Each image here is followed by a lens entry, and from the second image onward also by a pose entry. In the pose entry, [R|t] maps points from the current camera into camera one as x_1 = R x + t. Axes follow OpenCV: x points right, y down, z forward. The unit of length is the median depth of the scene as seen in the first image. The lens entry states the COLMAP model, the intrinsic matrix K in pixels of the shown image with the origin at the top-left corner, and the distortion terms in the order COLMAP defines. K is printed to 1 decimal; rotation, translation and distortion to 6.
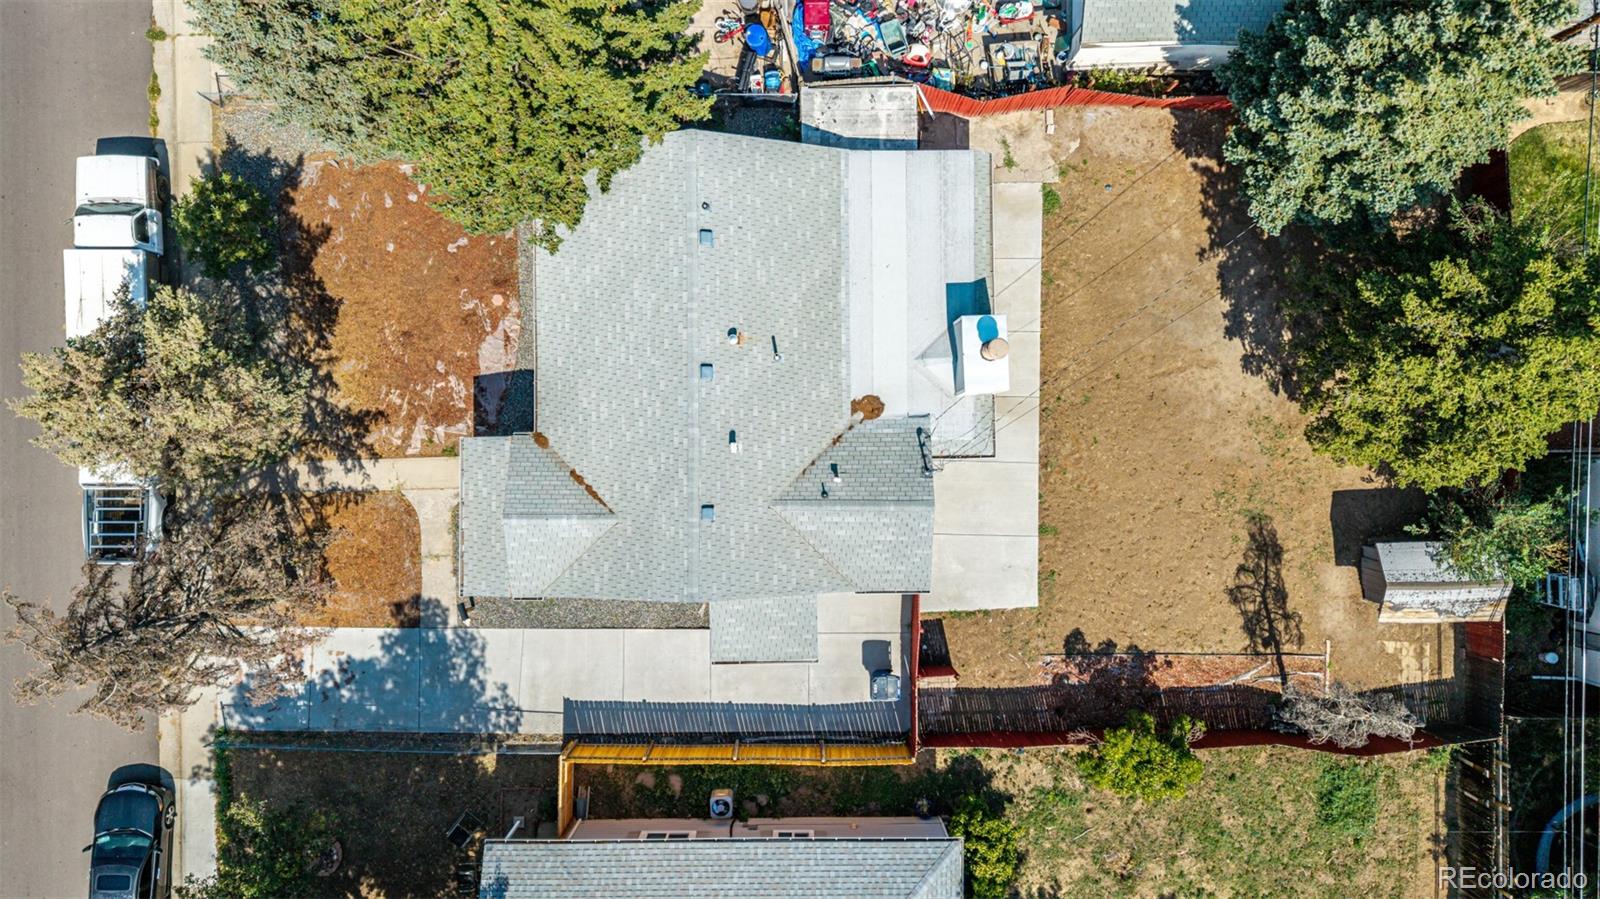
lens RADIAL K [[1056.6, 0, 793.2], [0, 1056.6, 449.1], [0, 0, 1]] dist [0.043717, -0.049144]
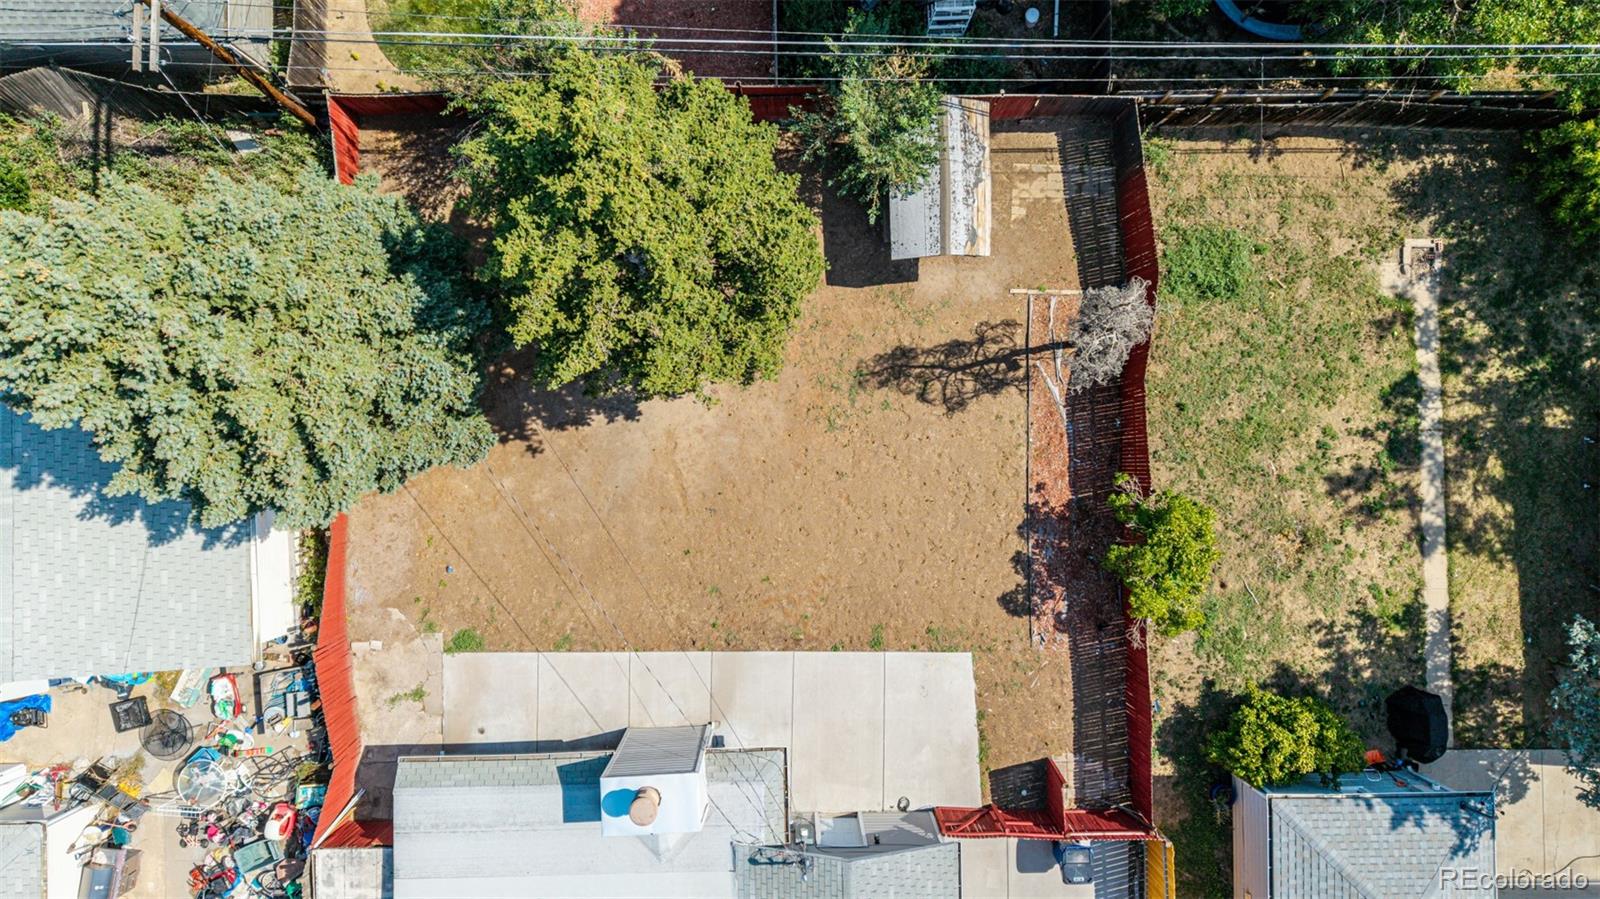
lens RADIAL K [[1056.6, 0, 793.8], [0, 1056.6, 447.9], [0, 0, 1]] dist [0.043717, -0.049144]
pose [[-0.004583, -0.999964, -0.007115, 0.390569], [0.999947, -0.004649, 0.009200, 0.006654], [-0.009233, -0.007073, 0.999932, 0.195452]]
